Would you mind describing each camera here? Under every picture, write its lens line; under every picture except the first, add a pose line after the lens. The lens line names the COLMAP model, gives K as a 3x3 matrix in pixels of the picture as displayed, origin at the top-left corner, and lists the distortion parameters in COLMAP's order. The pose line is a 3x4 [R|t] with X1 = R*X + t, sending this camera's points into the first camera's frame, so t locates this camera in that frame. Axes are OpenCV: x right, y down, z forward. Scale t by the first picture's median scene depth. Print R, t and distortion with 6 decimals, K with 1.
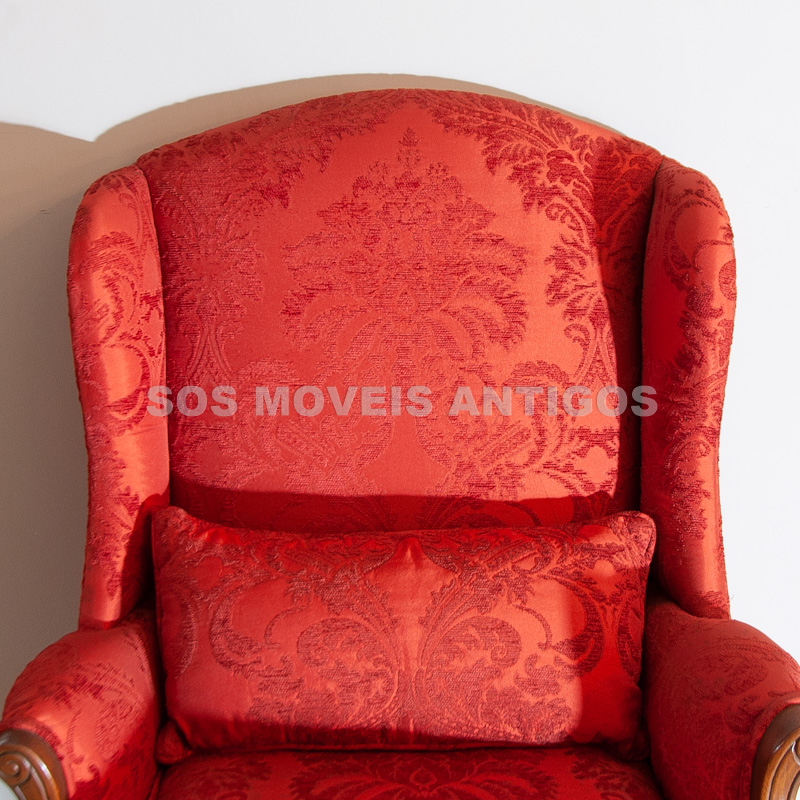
lens RADIAL K [[1582.7, 0, 428.5], [0, 1582.7, 270.0], [0, 0, 1]] dist [-0.133920, 0.000000]
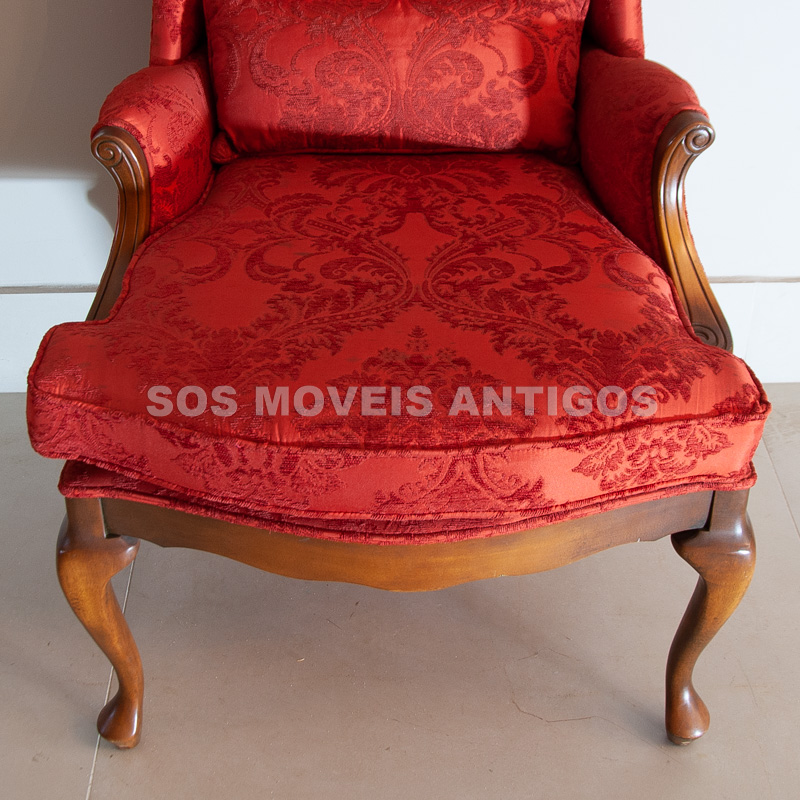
lens RADIAL K [[1385.2, 0, 368.1], [0, 1385.2, 298.8], [0, 0, 1]] dist [-0.158668, 0.000000]
pose [[0.999291, 0.005208, -0.037292, 0.005302], [0.005967, 0.955979, 0.293376, 0.075450], [0.037178, -0.293390, 0.955270, -0.161022]]
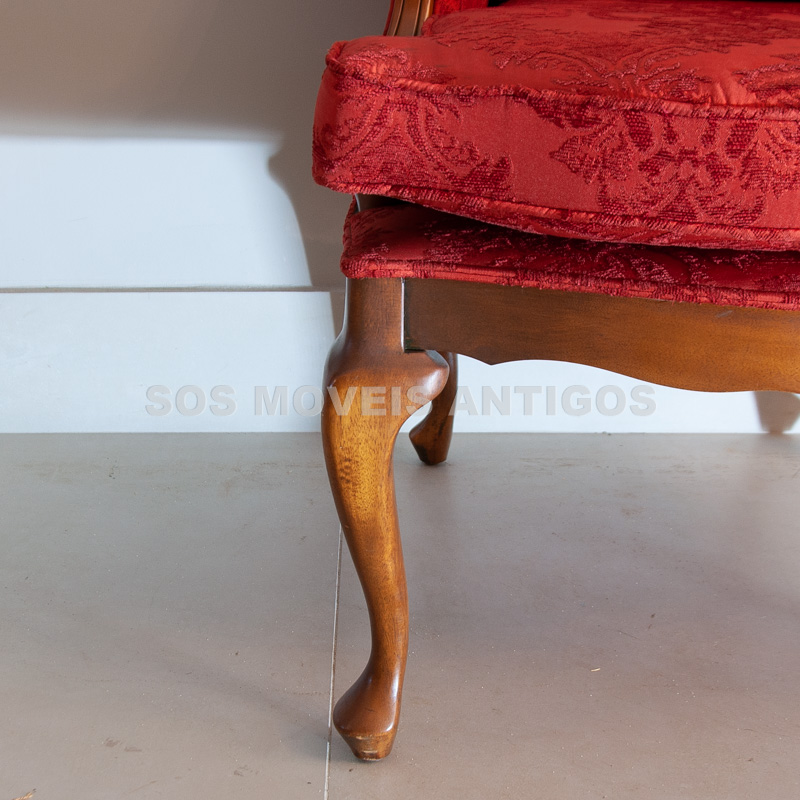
lens RADIAL K [[1385.2, 0, 410.2], [0, 1385.2, 425.8], [0, 0, 1]] dist [-0.158668, 0.000000]
pose [[0.999867, 0.012622, -0.010280, -0.204564], [-0.011439, 0.994089, 0.107968, 0.482676], [0.011582, -0.107836, 0.994101, 0.046588]]
